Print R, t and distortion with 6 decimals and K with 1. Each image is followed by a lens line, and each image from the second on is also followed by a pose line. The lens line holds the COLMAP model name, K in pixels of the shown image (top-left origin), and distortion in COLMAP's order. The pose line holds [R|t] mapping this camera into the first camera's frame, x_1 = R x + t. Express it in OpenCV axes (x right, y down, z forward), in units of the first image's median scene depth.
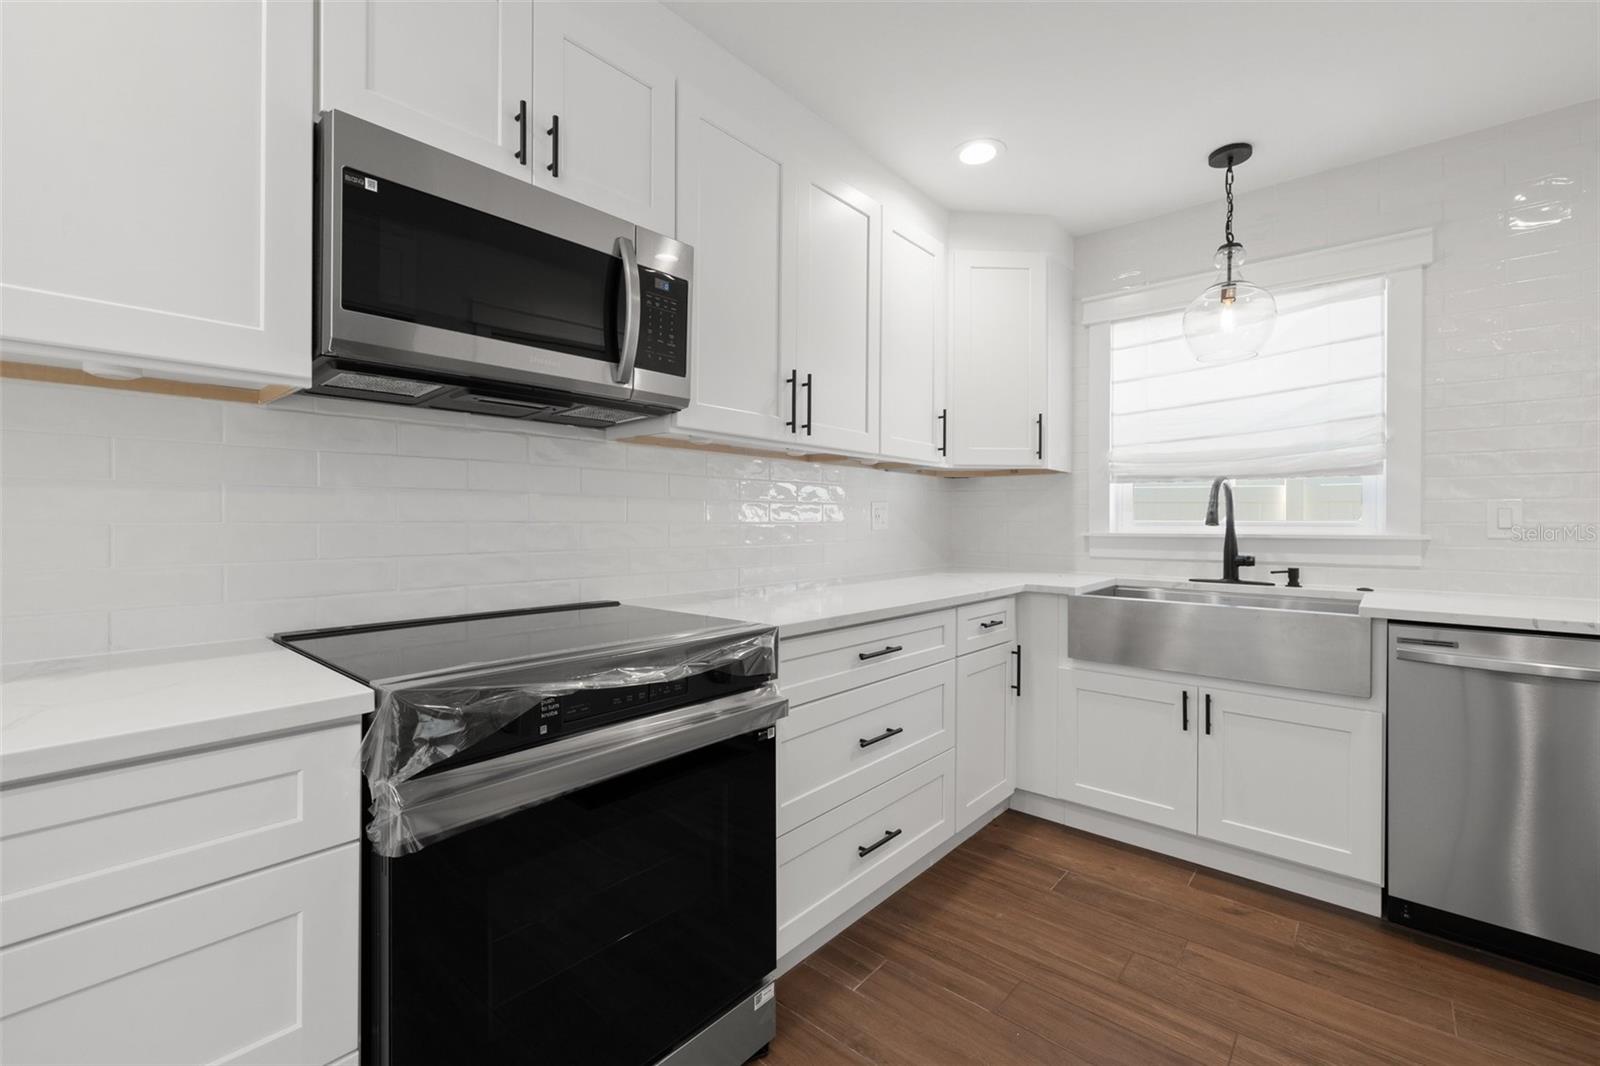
lens RADIAL K [[682.1, 0, 792.0], [0, 682.1, 522.7], [0, 0, 1]] dist [0.003632, -0.000012]
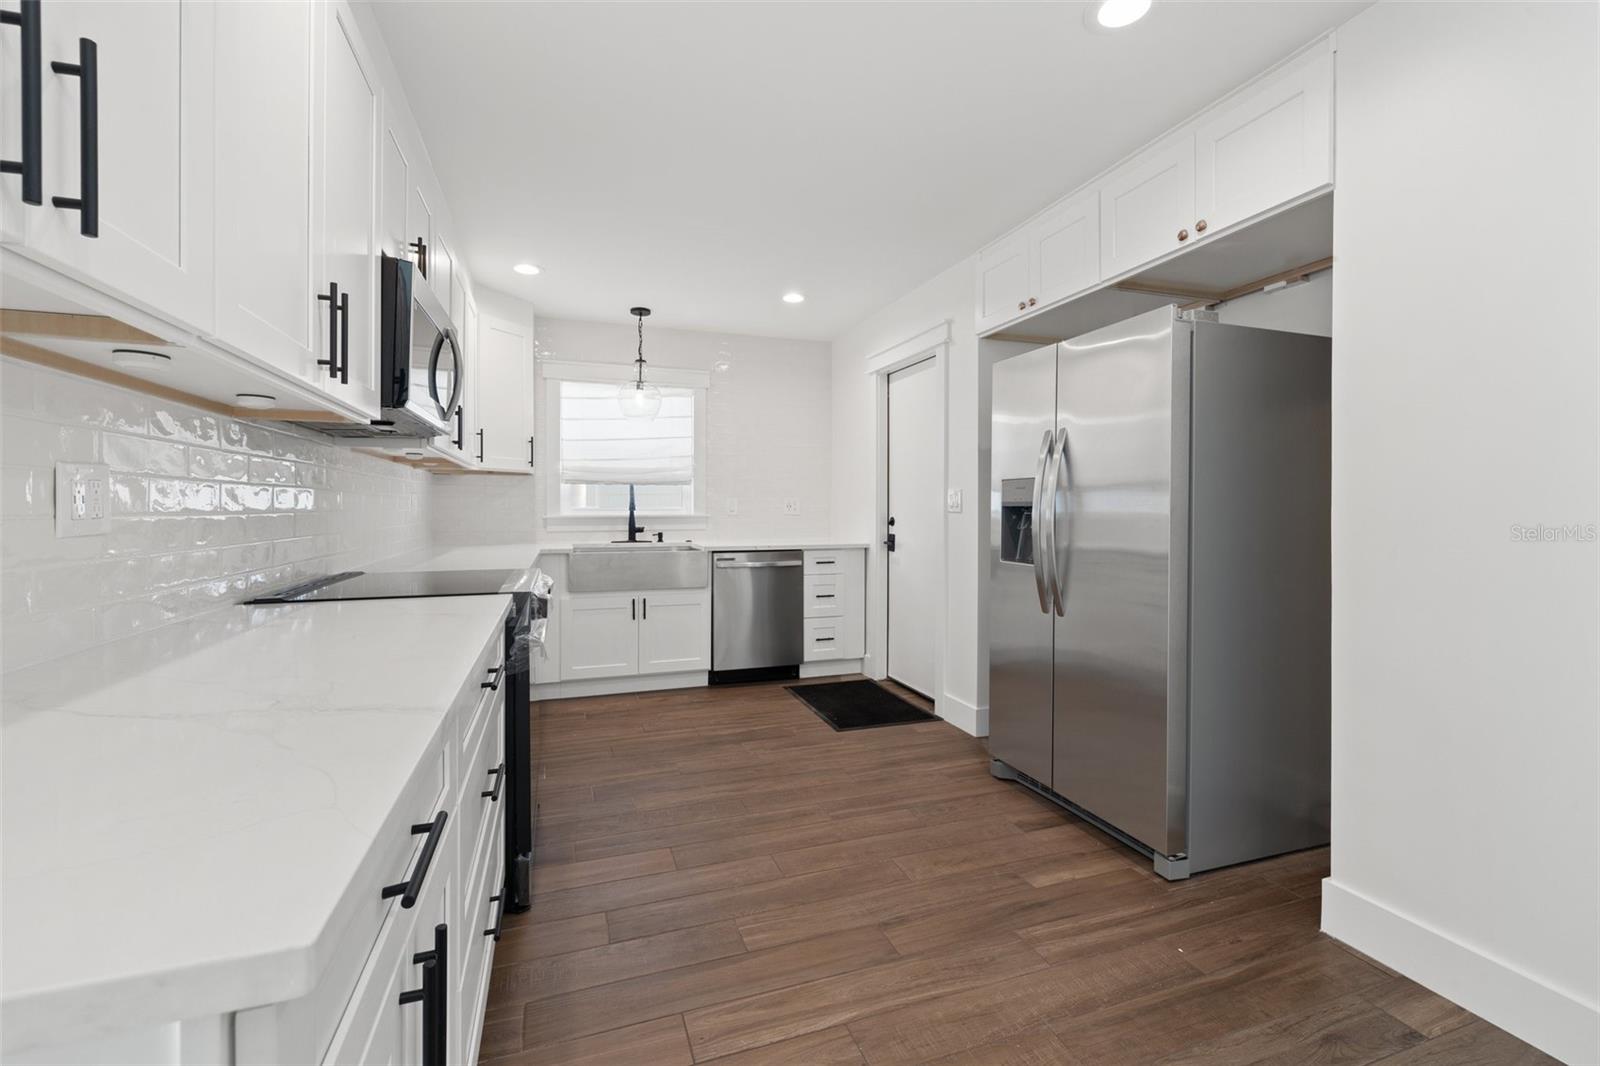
lens RADIAL K [[682.1, 0, 797.2], [0, 682.1, 510.2], [0, 0, 1]] dist [0.003632, -0.000012]
pose [[0.496245, -0.005678, 0.868164, -0.784683], [0.002729, 0.999984, 0.004980, -0.004585], [-0.868178, -0.000102, 0.496252, -0.302279]]
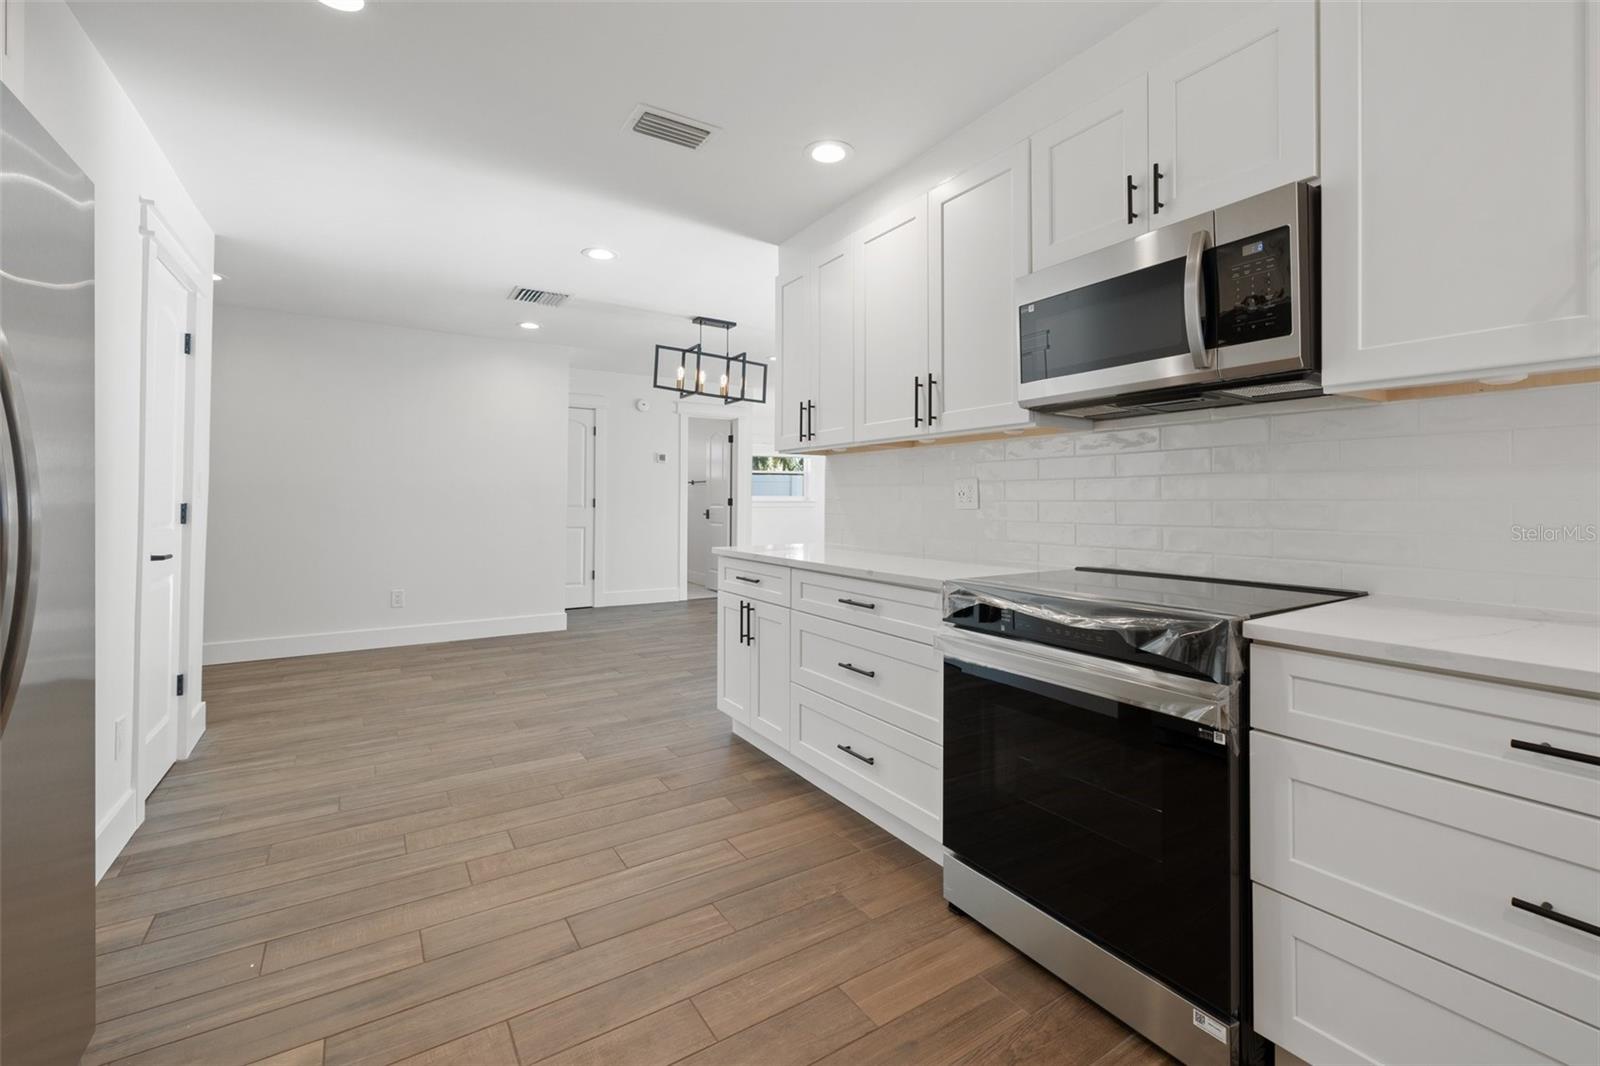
lens RADIAL K [[682.1, 0, 796.4], [0, 682.1, 496.0], [0, 0, 1]] dist [0.003632, -0.000012]
pose [[-0.282935, -0.006767, -0.959115, 0.612209], [-0.001525, 0.999977, -0.006606, 0.000337], [0.959138, -0.000407, -0.282938, 0.454982]]
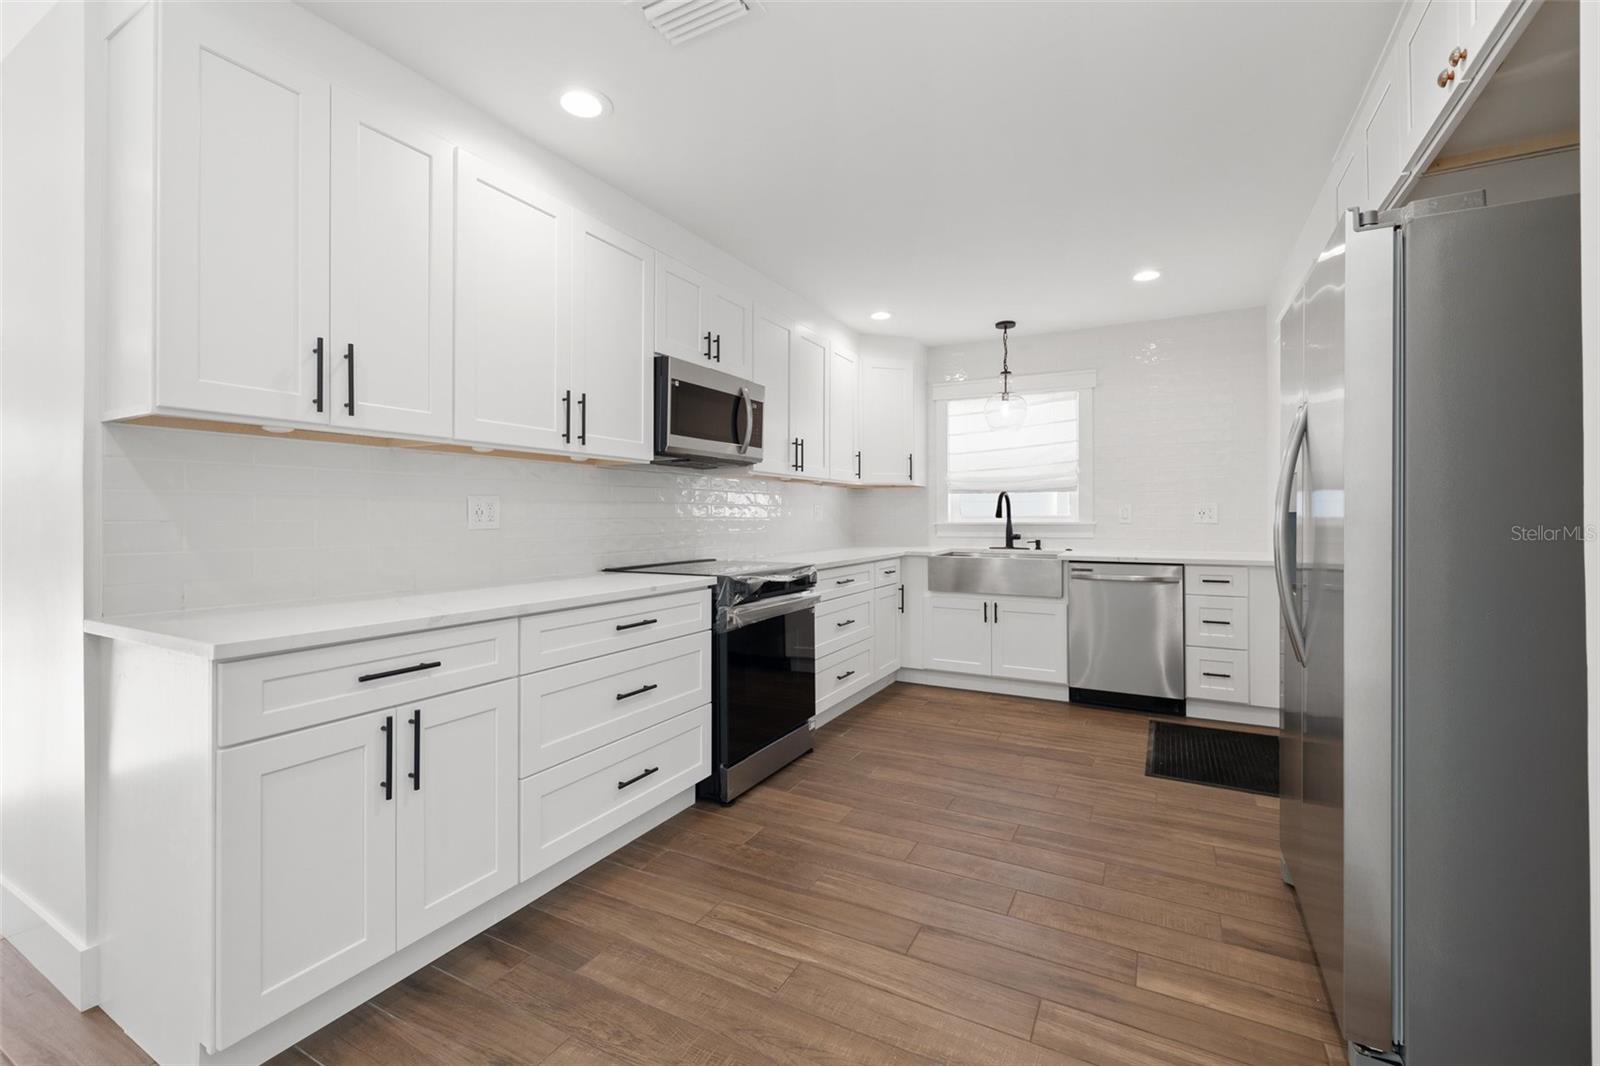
lens RADIAL K [[682.1, 0, 792.1], [0, 682.1, 510.8], [0, 0, 1]] dist [0.003632, -0.000012]
pose [[0.976399, -0.003060, 0.215952, -0.369361], [0.005024, 0.999951, -0.008543, -0.002180], [-0.215916, 0.009426, 0.976367, -0.756342]]
